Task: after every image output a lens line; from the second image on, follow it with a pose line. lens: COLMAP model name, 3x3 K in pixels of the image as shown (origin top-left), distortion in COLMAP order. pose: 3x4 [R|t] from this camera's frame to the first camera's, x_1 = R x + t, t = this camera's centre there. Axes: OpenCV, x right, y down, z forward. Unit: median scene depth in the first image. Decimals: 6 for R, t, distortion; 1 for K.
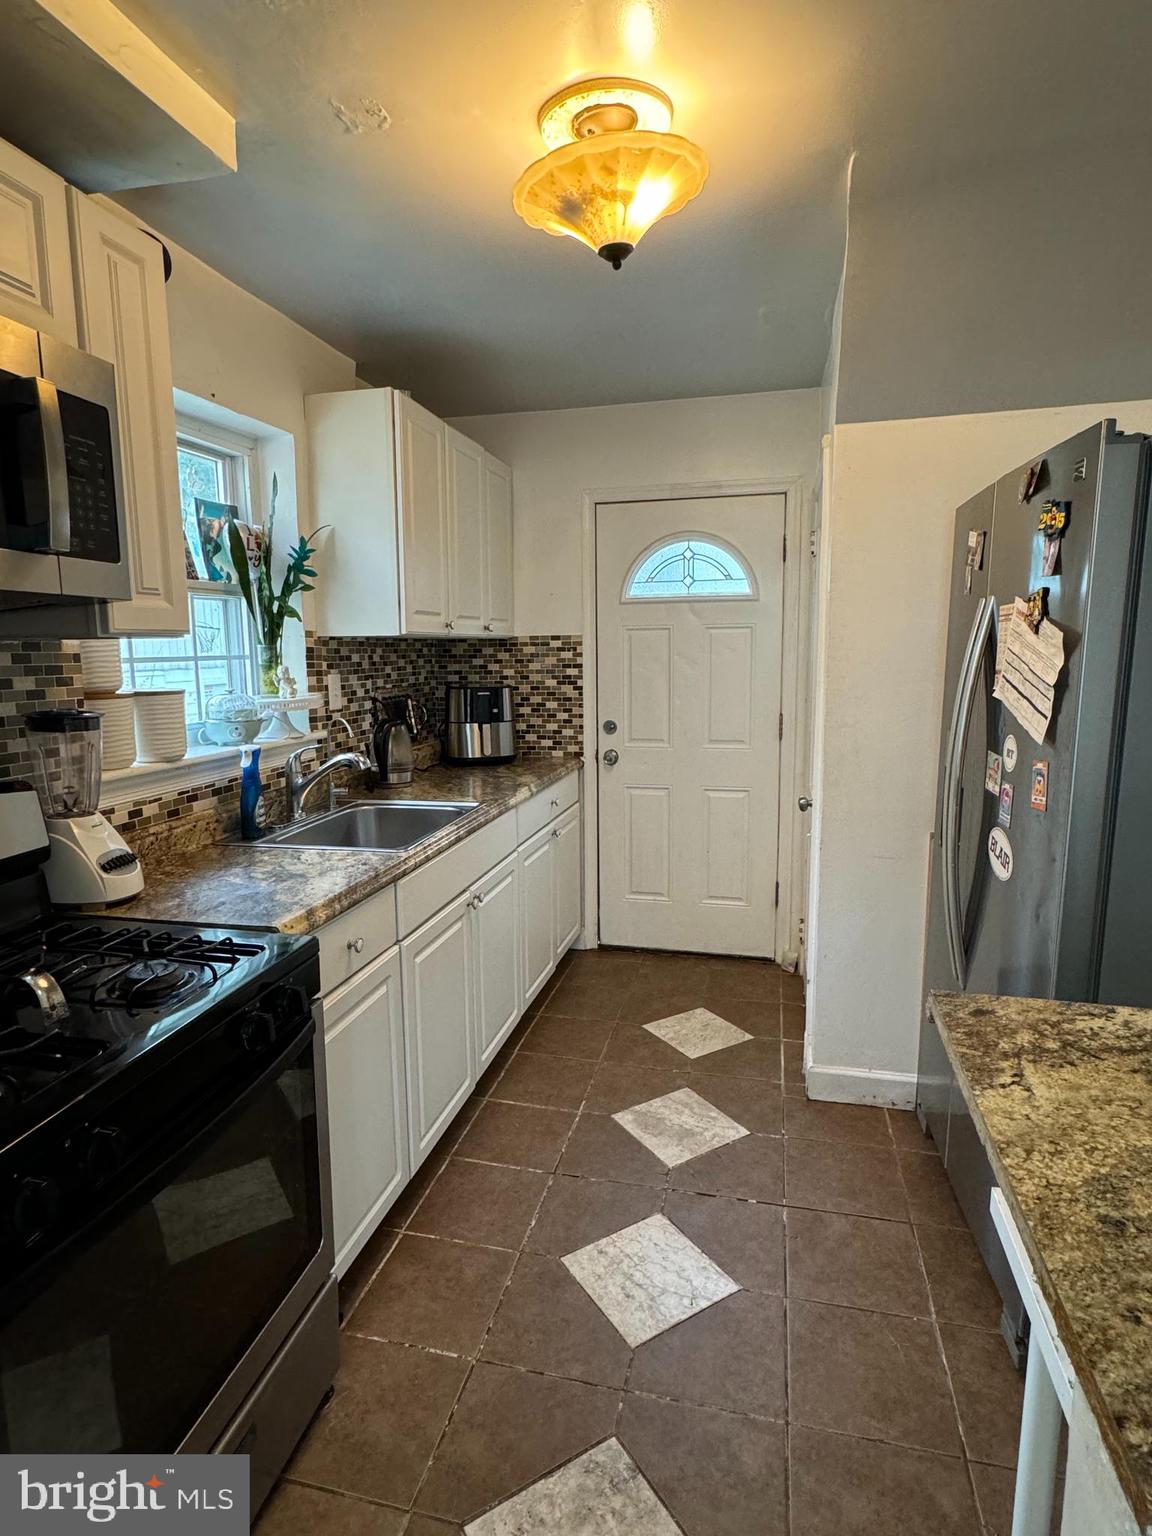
lens RADIAL K [[831.2, 0, 576.0], [0, 831.2, 768.0], [0, 0, 1]] dist [-0.004978, -0.000865]
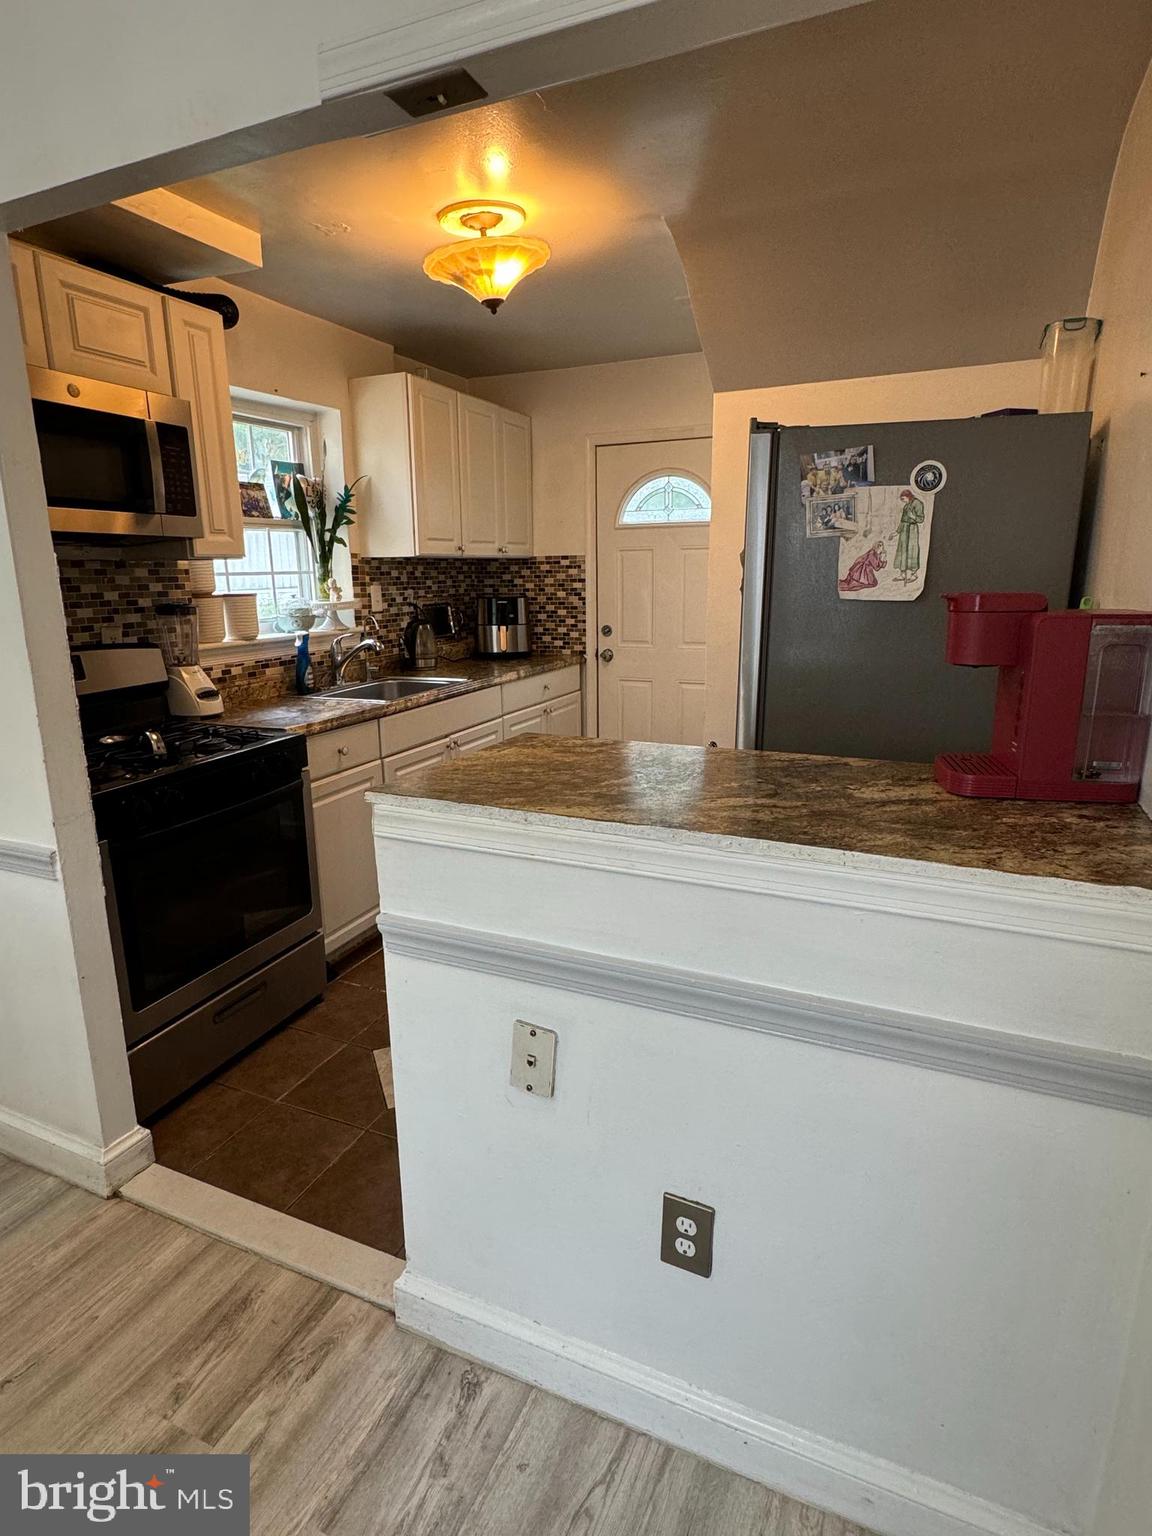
lens RADIAL K [[831.2, 0, 576.0], [0, 831.2, 768.0], [0, 0, 1]] dist [-0.004978, -0.000865]
pose [[0.984329, 0.040396, -0.171655, 0.306035], [-0.024097, 0.995090, 0.095998, 0.051912], [0.174690, -0.090357, 0.980469, -0.343114]]
